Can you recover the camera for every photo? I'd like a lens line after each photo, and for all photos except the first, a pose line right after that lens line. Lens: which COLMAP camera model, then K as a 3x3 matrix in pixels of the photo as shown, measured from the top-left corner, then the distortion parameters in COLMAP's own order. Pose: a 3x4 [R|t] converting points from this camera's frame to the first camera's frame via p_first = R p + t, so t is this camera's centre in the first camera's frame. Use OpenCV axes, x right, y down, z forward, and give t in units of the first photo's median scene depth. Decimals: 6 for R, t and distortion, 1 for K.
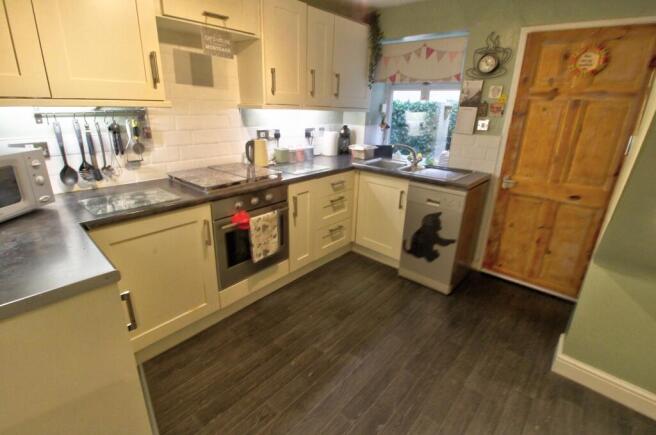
lens RADIAL K [[307.3, 0, 328.8], [0, 307.3, 208.3], [0, 0, 1]] dist [0.000721, -0.000400]
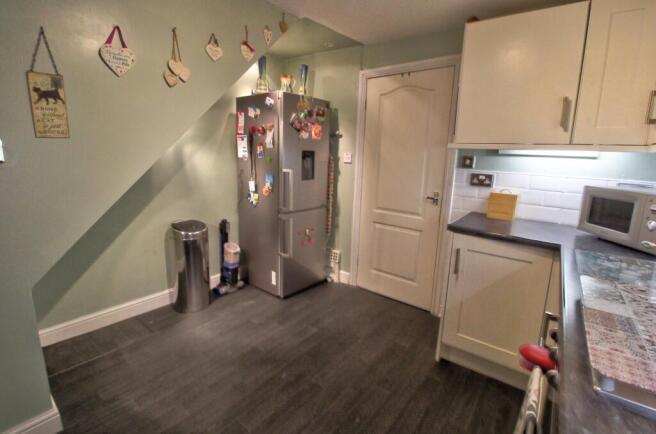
lens RADIAL K [[307.3, 0, 328.8], [0, 307.3, 207.8], [0, 0, 1]] dist [0.000721, -0.000400]
pose [[-0.994709, -0.049674, -0.089924, 0.114087], [-0.086725, 0.875243, 0.475845, -0.358967], [0.055068, 0.481126, -0.874920, 1.238800]]
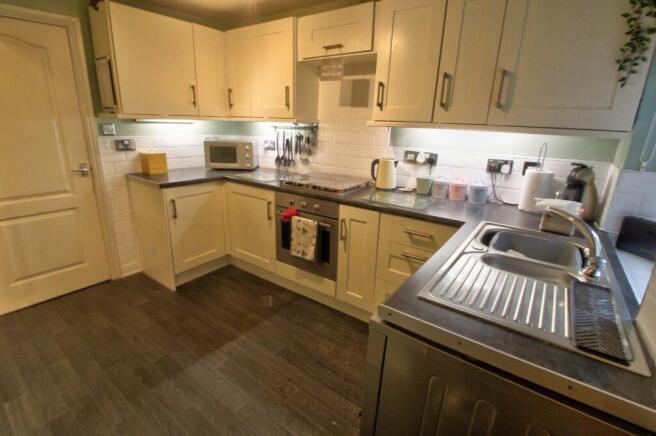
lens RADIAL K [[299.7, 0, 330.1], [0, 299.7, 213.0], [0, 0, 1]] dist [-0.023229, -0.000129]
pose [[0.106023, 0.261519, -0.959358, 0.820458], [-0.342784, 0.915269, 0.211618, -0.256698], [0.933412, 0.306416, 0.186684, 0.892165]]
